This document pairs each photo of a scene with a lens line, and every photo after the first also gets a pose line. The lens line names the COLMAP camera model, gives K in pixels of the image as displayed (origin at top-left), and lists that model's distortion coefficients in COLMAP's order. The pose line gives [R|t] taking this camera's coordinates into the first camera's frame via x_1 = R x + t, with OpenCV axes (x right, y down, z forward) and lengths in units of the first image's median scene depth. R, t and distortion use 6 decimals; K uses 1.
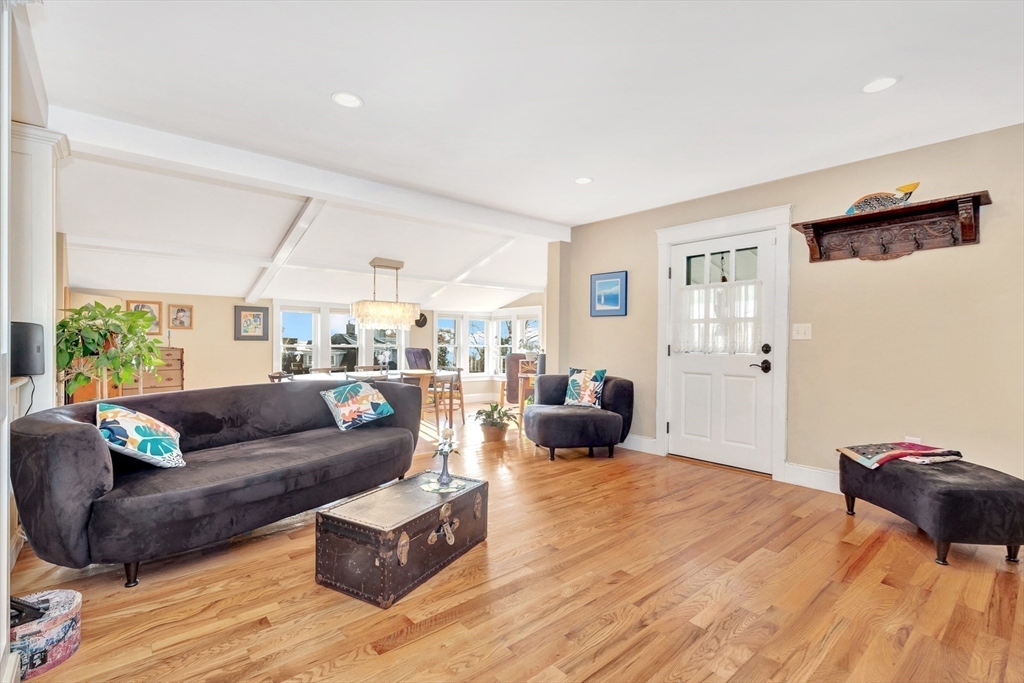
lens RADIAL K [[449.0, 0, 486.7], [0, 449.0, 343.4], [0, 0, 1]] dist [-0.002950, -0.000727]
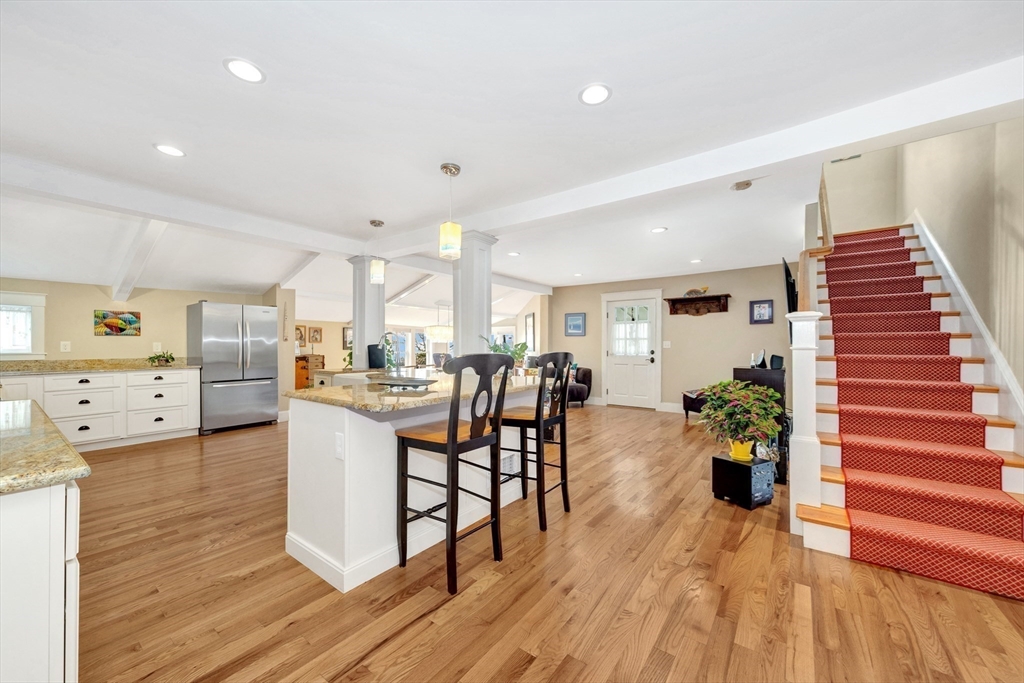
lens RADIAL K [[408.8, 0, 475.4], [0, 408.8, 342.2], [0, 0, 1]] dist [-0.016707, 0.000082]
pose [[0.976475, -0.004036, 0.215593, -0.565658], [0.007049, 0.999888, -0.013209, -0.014944], [-0.215516, 0.014418, 0.976394, -0.661386]]
